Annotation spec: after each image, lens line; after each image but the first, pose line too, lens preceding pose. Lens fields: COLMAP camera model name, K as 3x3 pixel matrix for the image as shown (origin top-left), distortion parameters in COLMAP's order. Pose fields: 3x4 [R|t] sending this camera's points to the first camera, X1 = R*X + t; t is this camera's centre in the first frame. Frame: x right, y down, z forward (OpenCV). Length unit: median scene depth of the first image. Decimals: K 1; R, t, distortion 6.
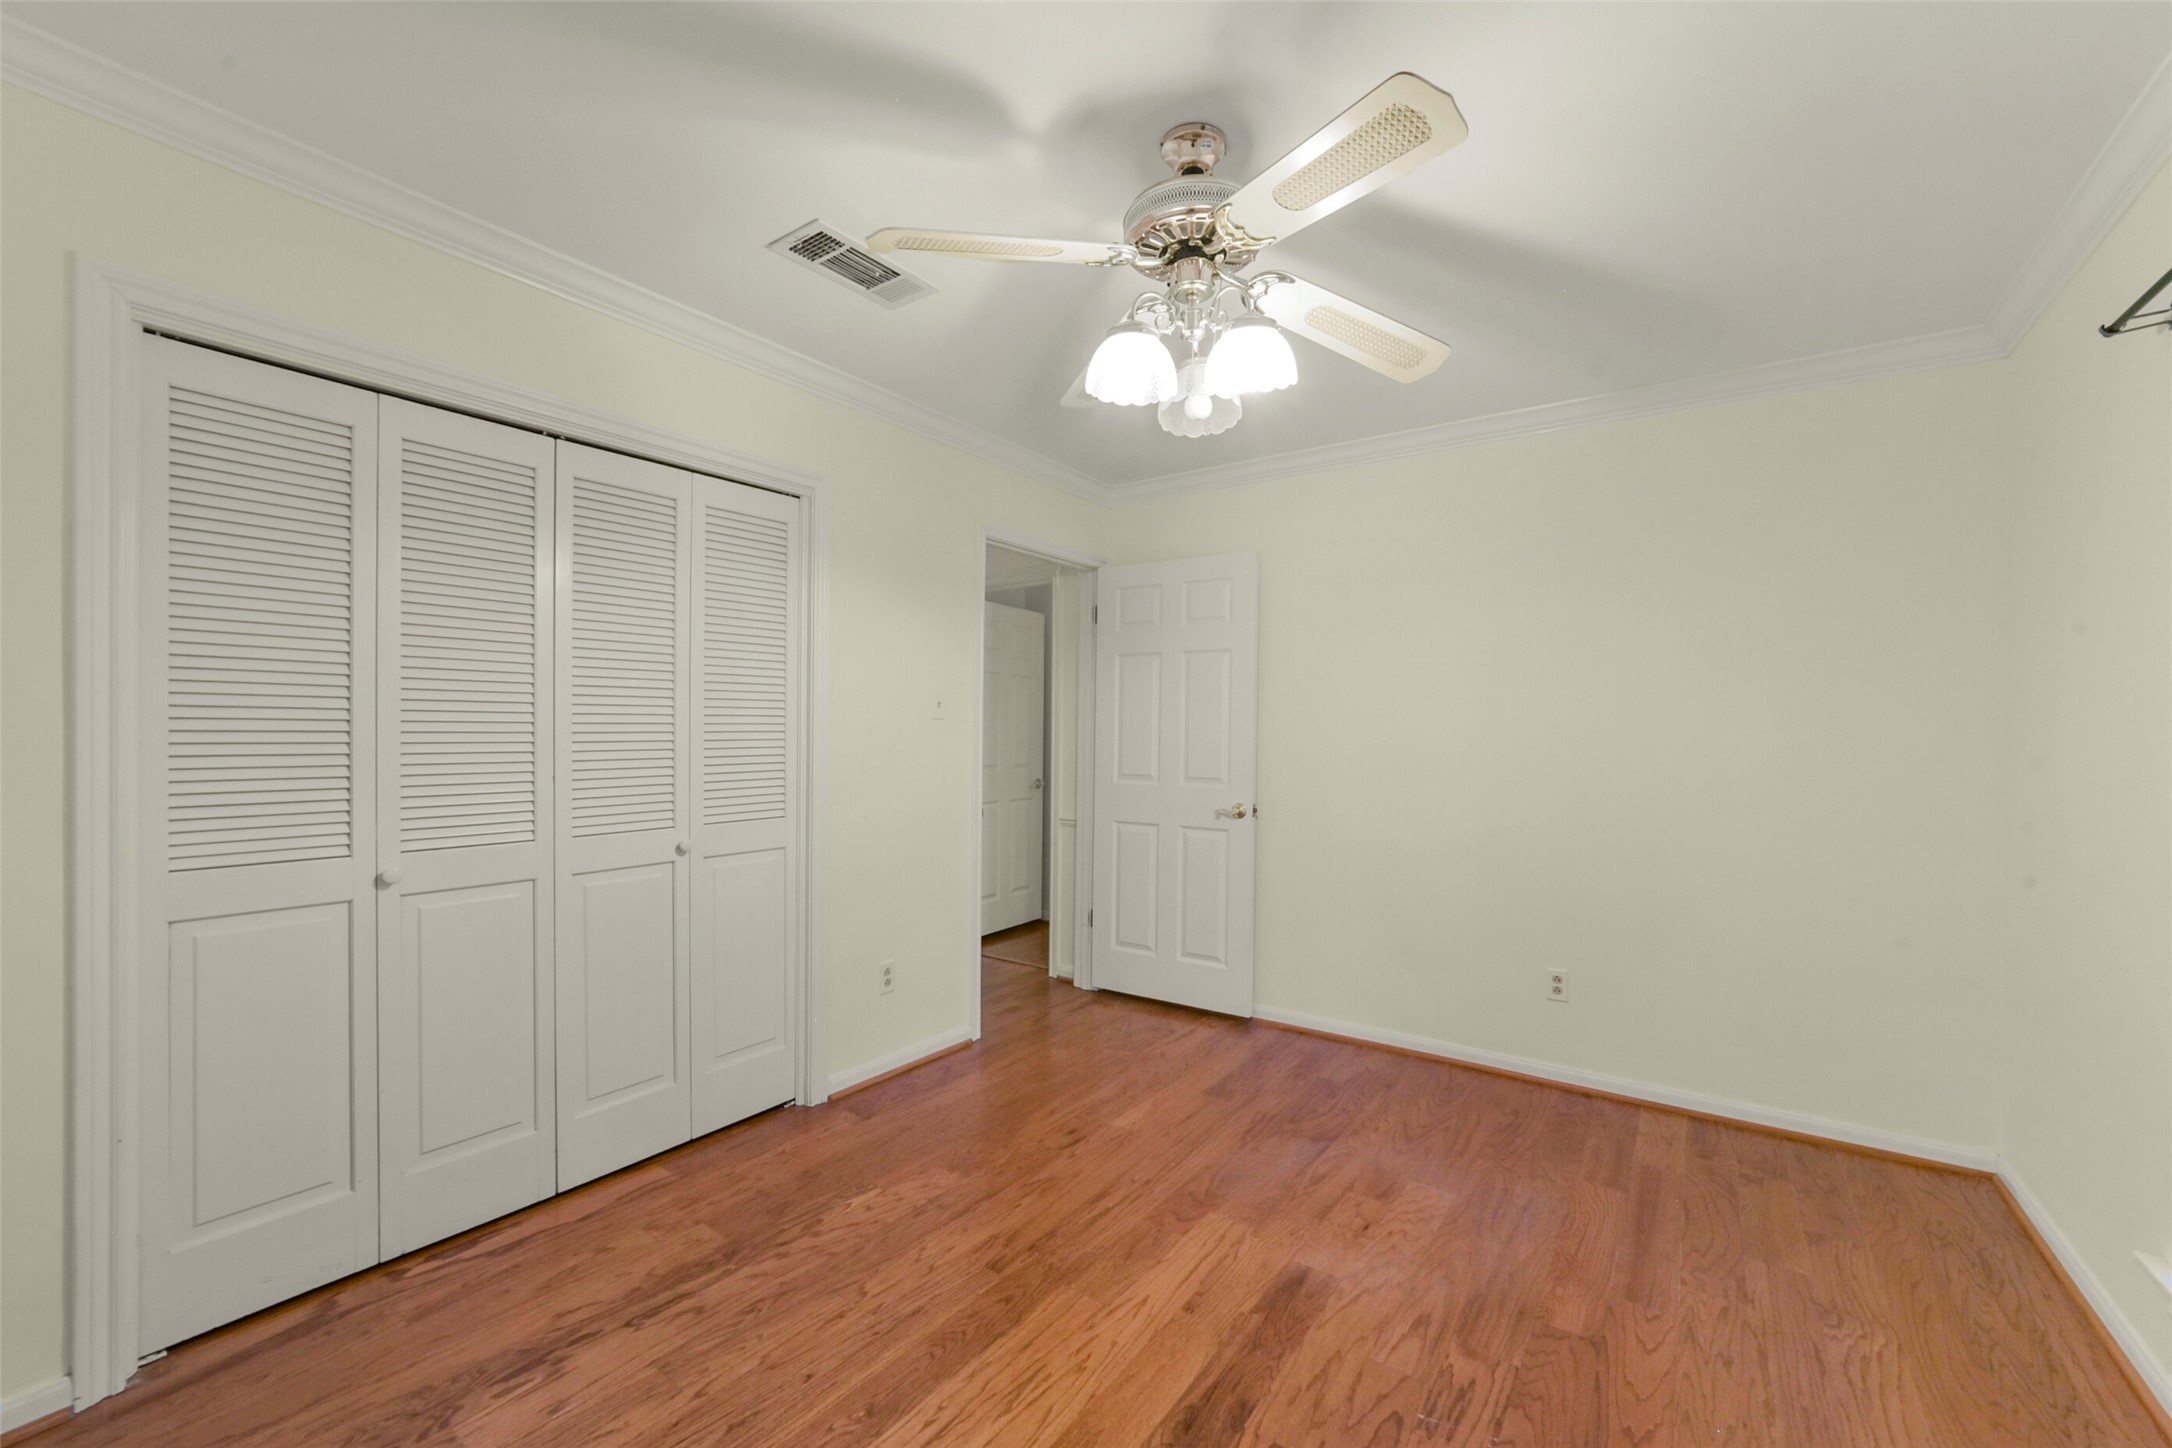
lens RADIAL K [[866.8, 0, 1091.1], [0, 866.8, 722.0], [0, 0, 1]] dist [-0.037155, 0.008675]
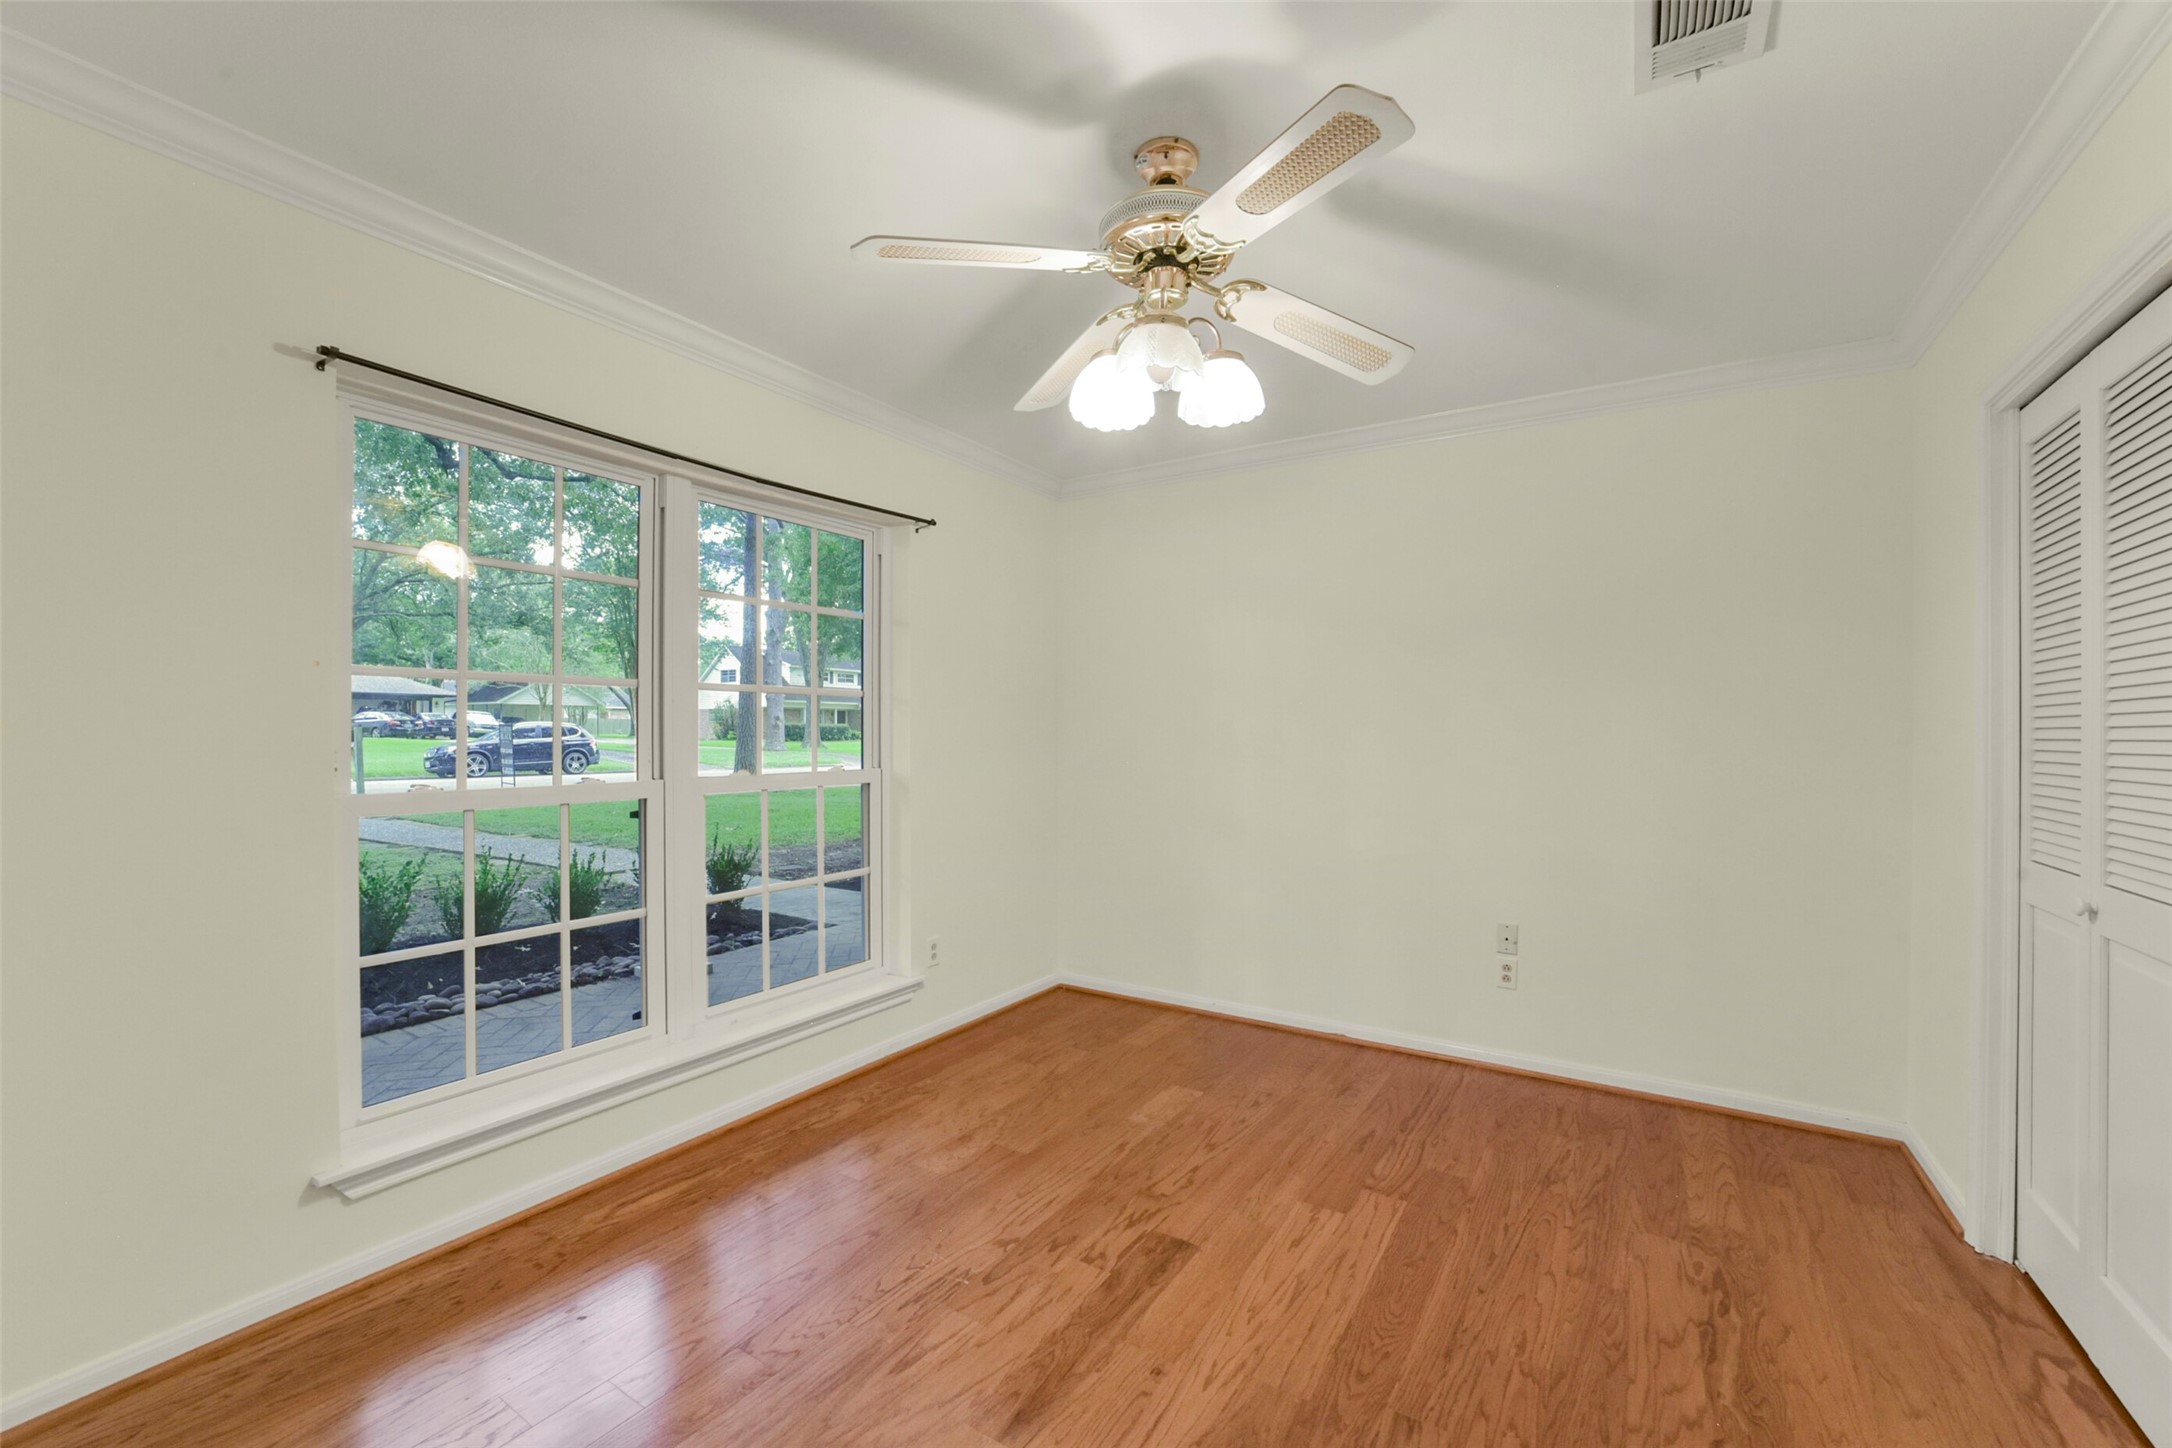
lens RADIAL K [[866.8, 0, 1091.1], [0, 866.8, 722.0], [0, 0, 1]] dist [-0.037155, 0.008675]
pose [[-0.998374, -0.009875, -0.056143, 0.253213], [-0.008476, 0.999649, -0.025110, 0.028967], [0.056371, -0.024594, -0.998107, 2.009492]]
